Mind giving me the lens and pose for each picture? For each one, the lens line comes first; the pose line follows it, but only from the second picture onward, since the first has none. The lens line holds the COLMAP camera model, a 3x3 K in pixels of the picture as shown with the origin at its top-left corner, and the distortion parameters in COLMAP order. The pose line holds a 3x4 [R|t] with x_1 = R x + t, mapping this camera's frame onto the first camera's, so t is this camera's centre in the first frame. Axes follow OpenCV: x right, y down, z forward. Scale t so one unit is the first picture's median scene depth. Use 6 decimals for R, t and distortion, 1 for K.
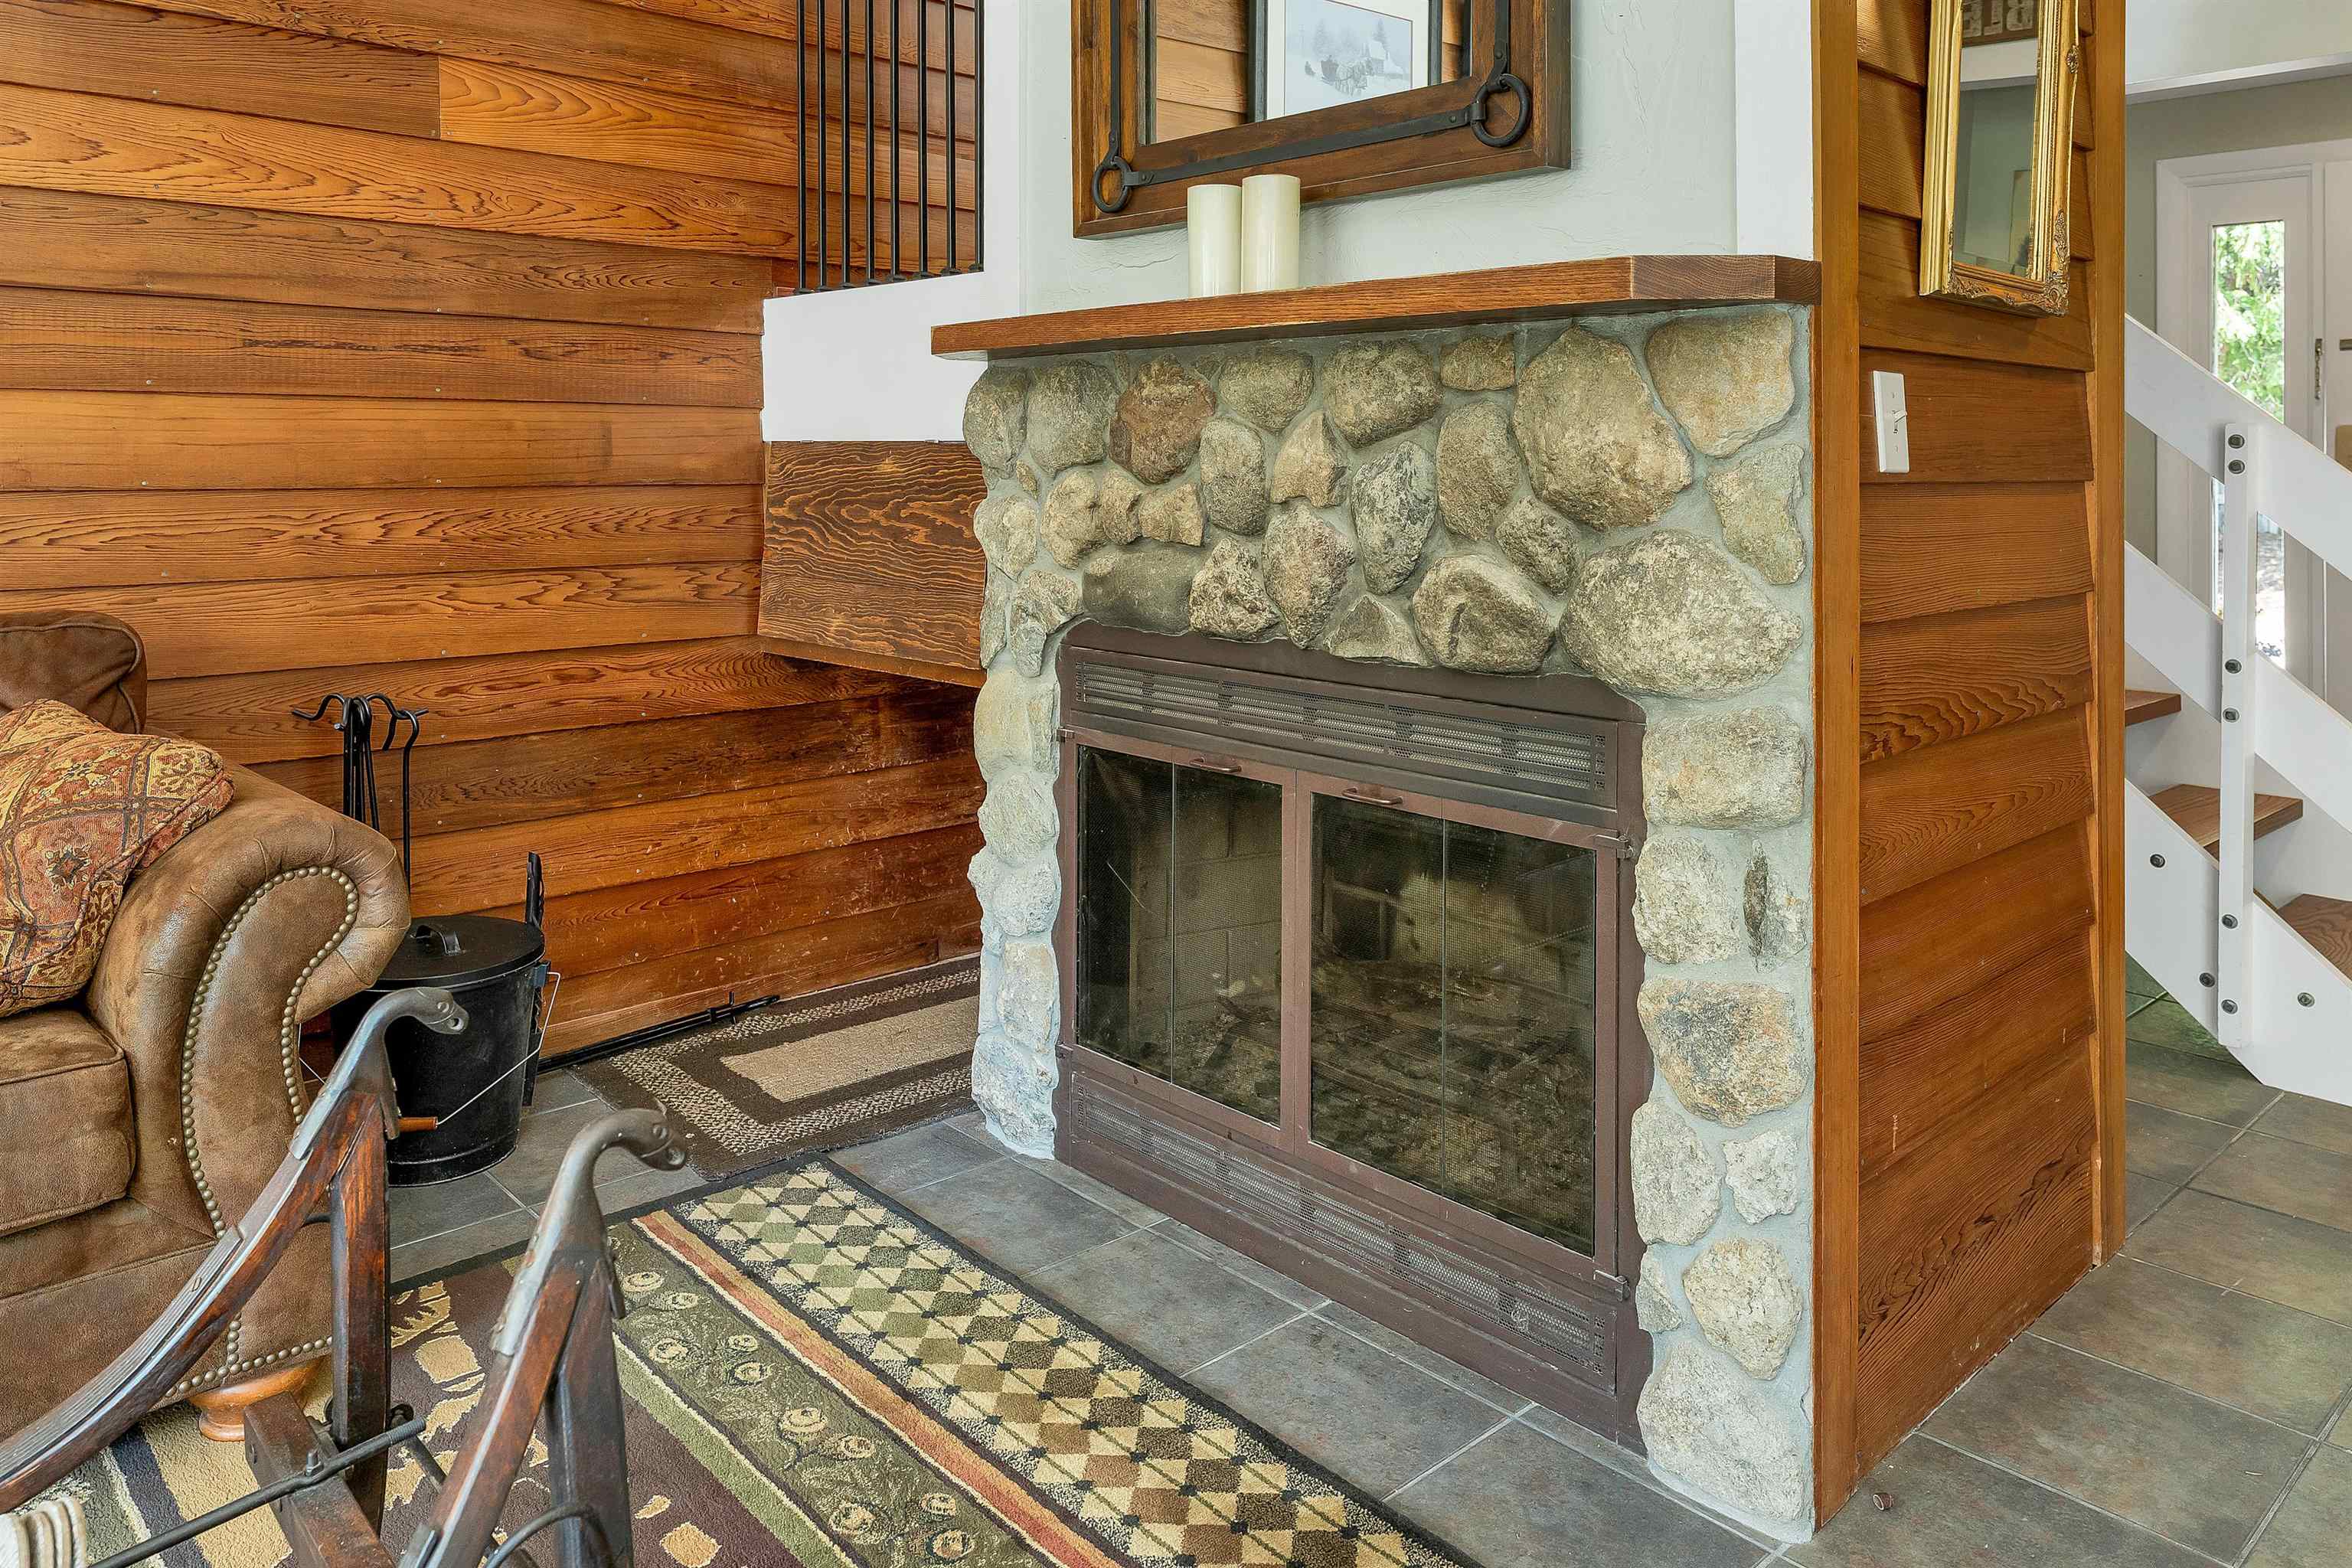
lens RADIAL K [[1647.4, 0, 1170.2], [0, 1647.4, 455.8], [0, 0, 1]] dist [0.000690, -0.001599]
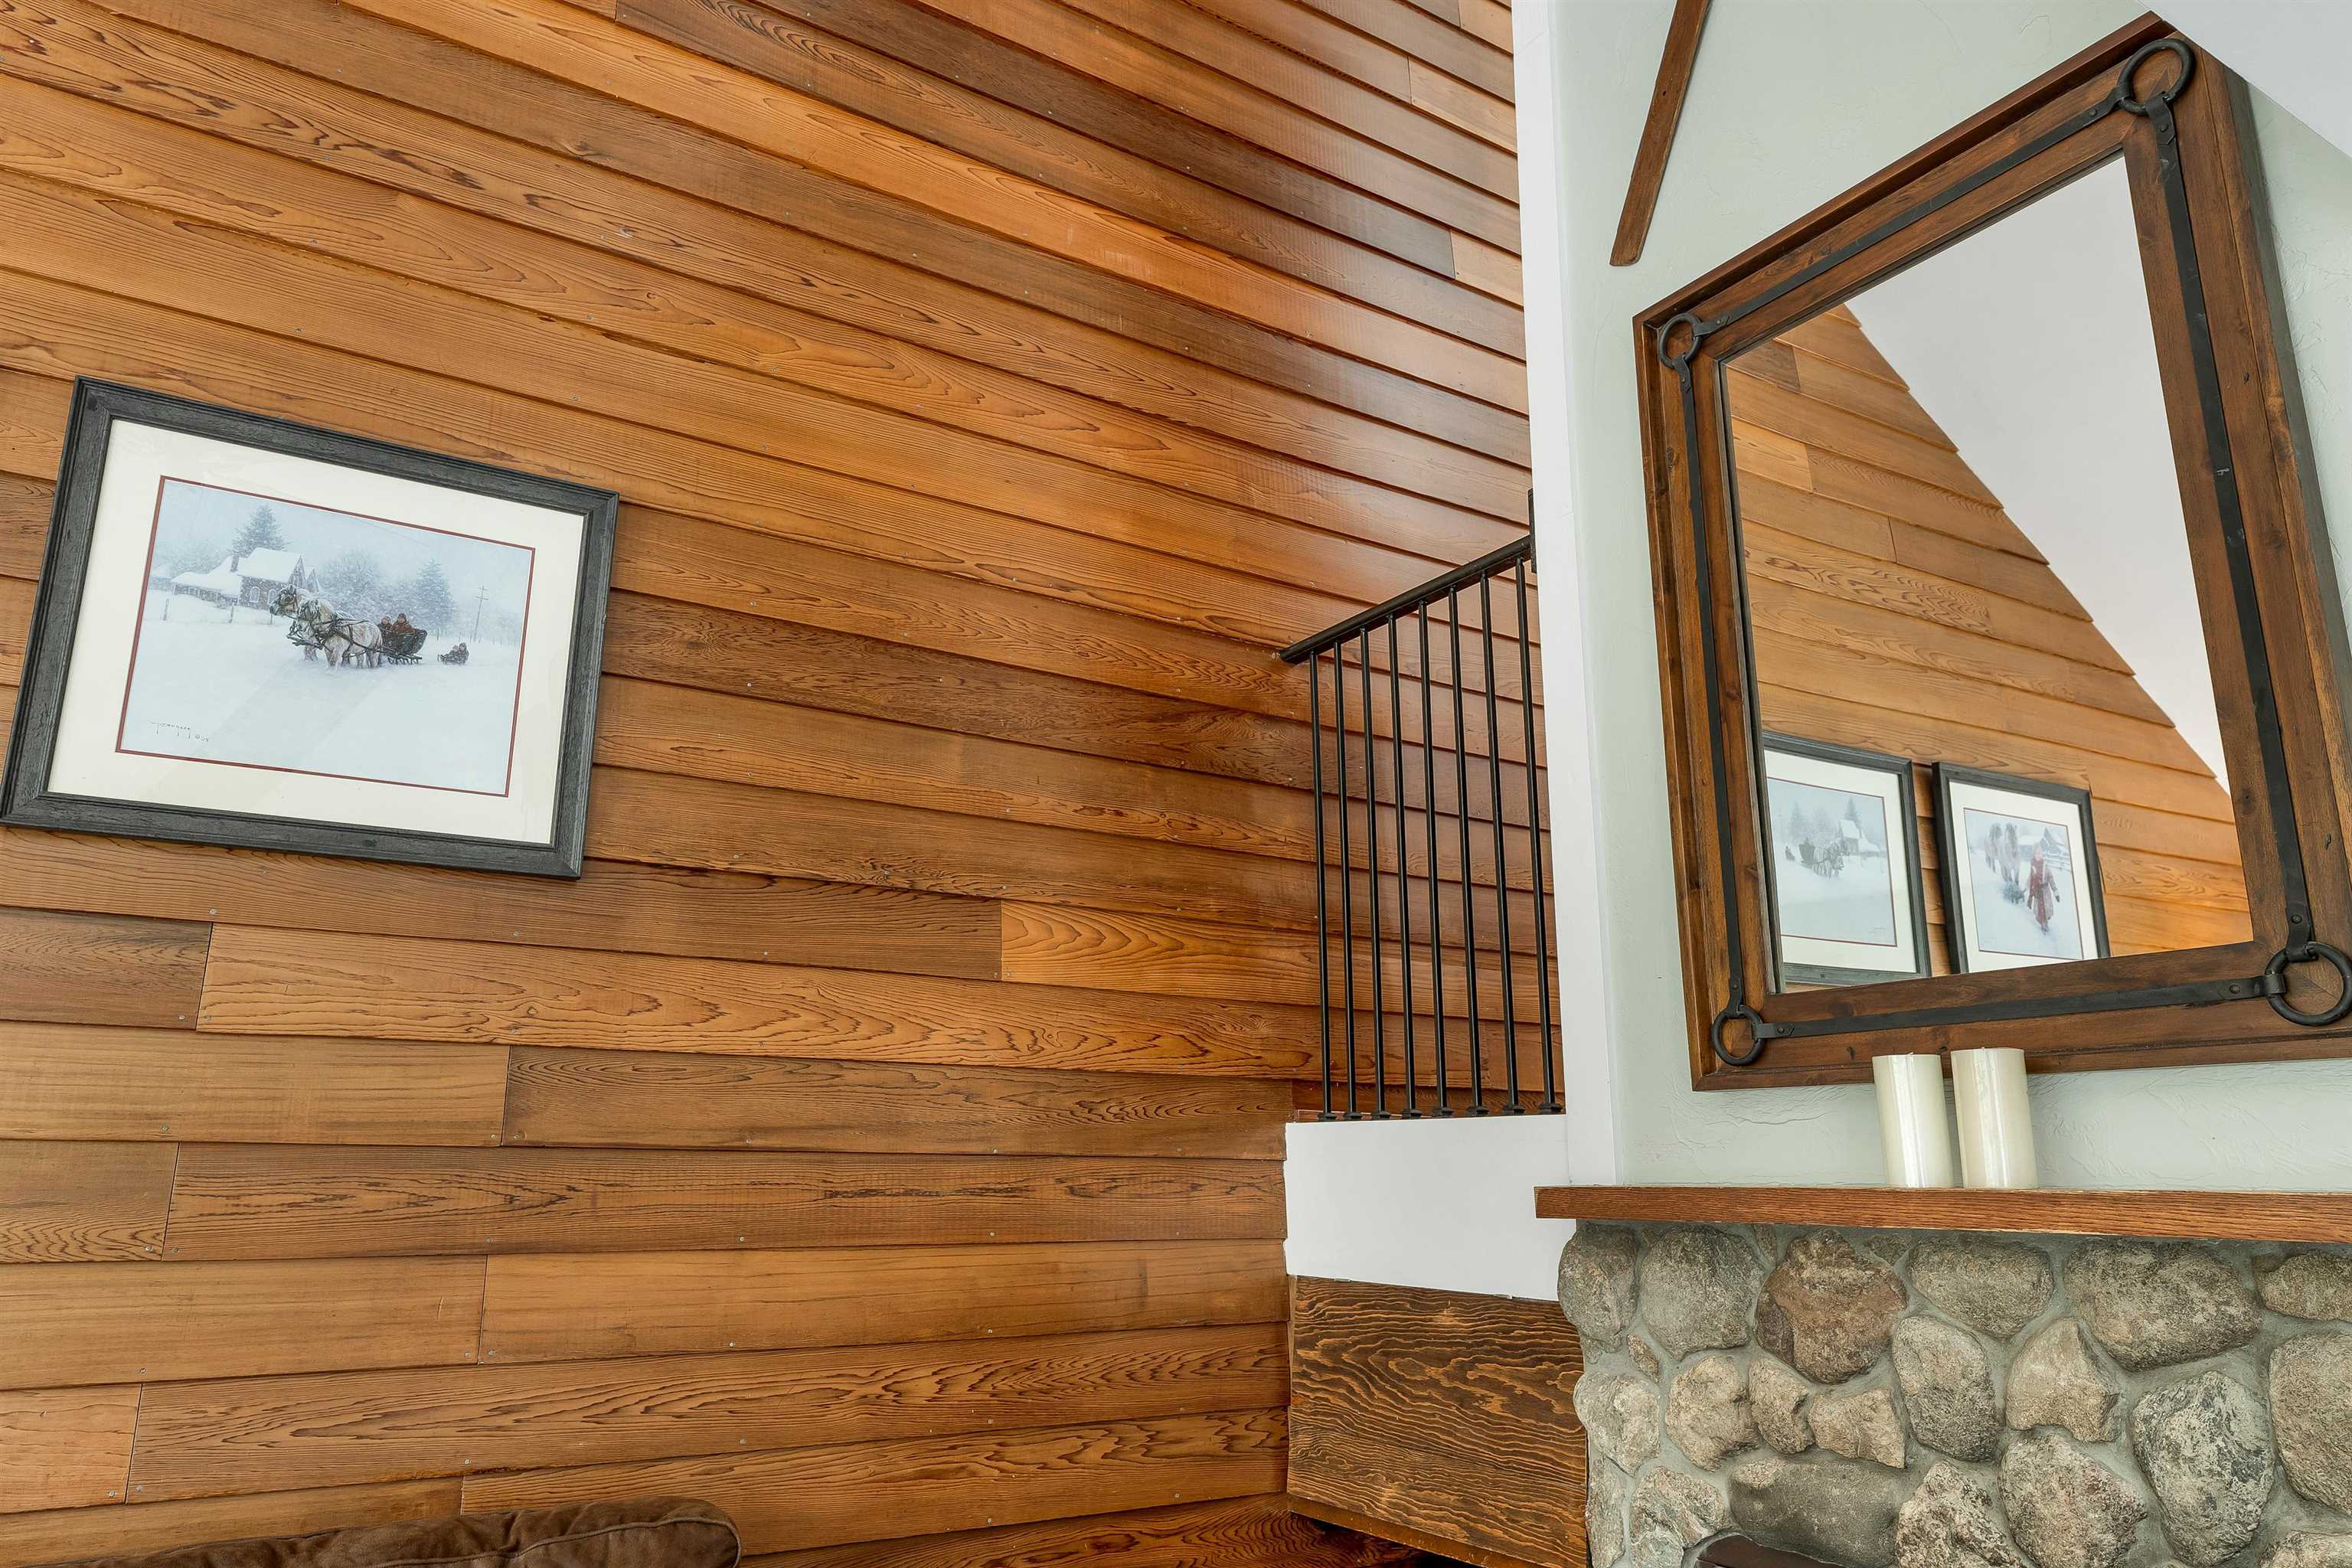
lens RADIAL K [[1572.1, 0, 1177.4], [0, 1572.1, 789.9], [0, 0, 1]] dist [-0.001517, -0.000193]
pose [[0.982876, -0.042157, -0.179380, -0.171883], [-0.001735, 0.971317, -0.237780, -0.083401], [0.184259, 0.234020, 0.954612, 0.062194]]
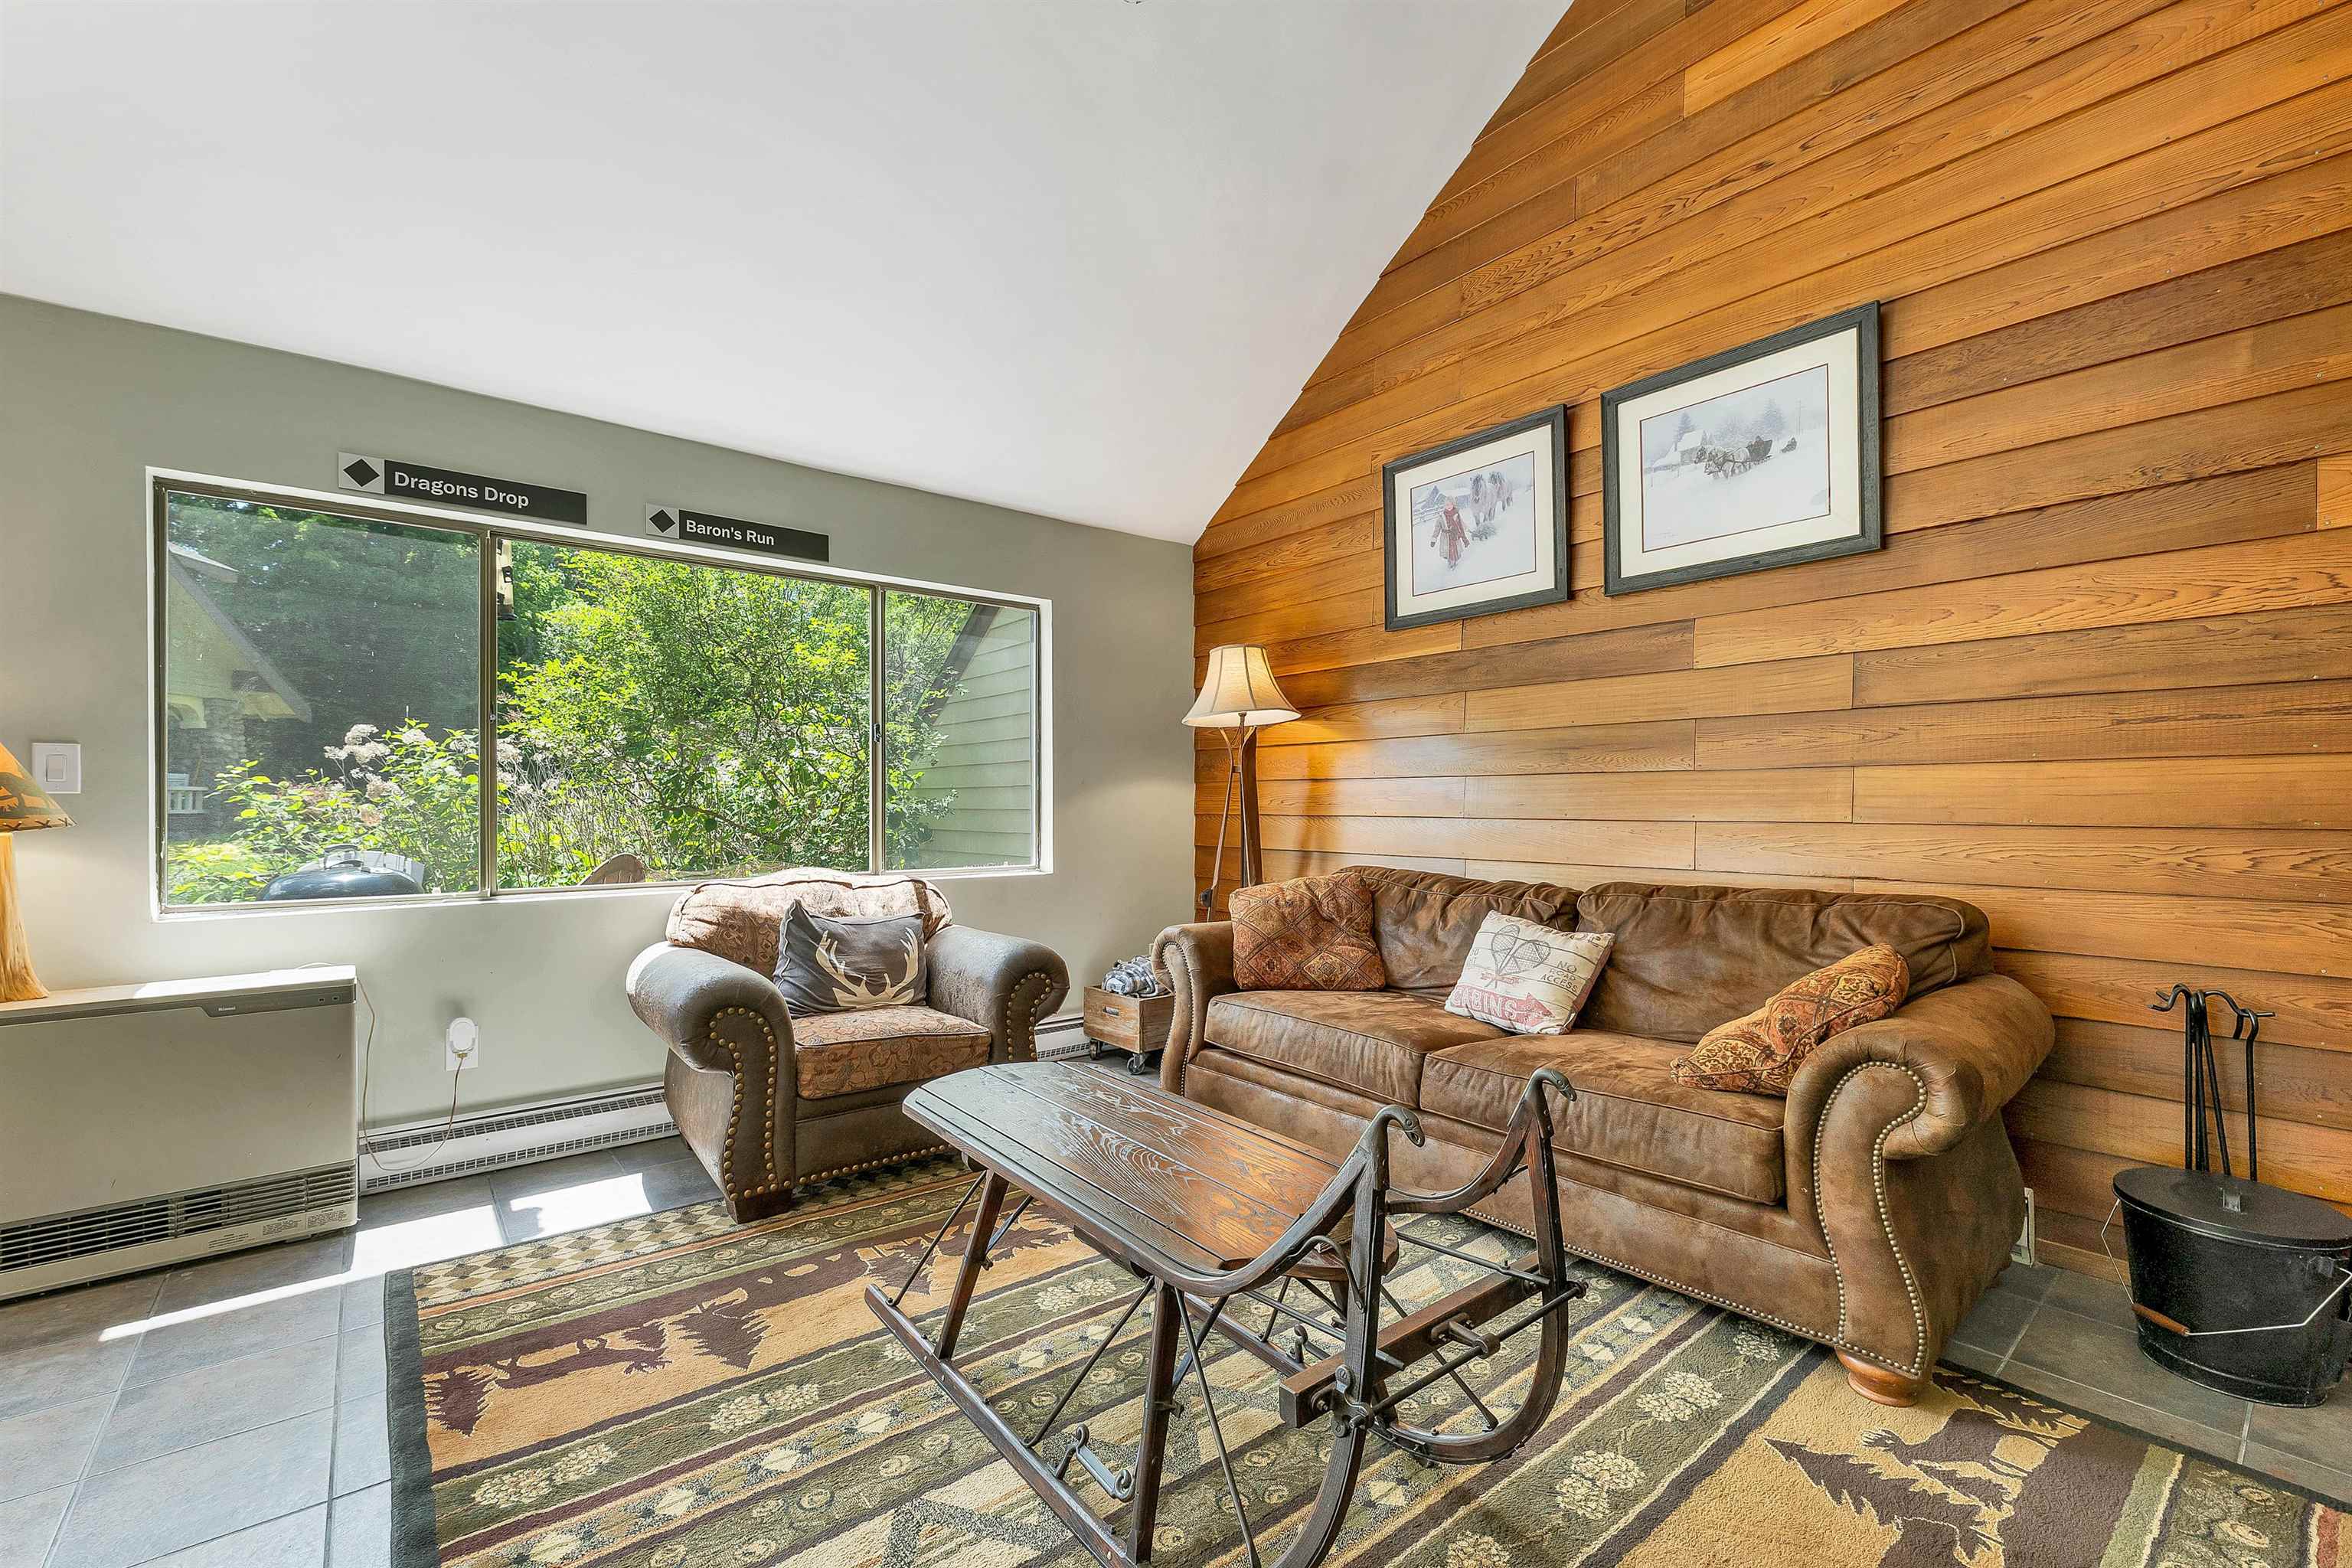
lens RADIAL K [[982.2, 0, 1170.2], [0, 982.2, 804.0], [0, 0, 1]] dist [-0.002237, 0.000023]
pose [[-0.062426, -0.000700, -0.998049, 0.332444], [0.003889, 0.999992, -0.000945, -0.001223], [0.998042, -0.003941, -0.062423, 0.259907]]
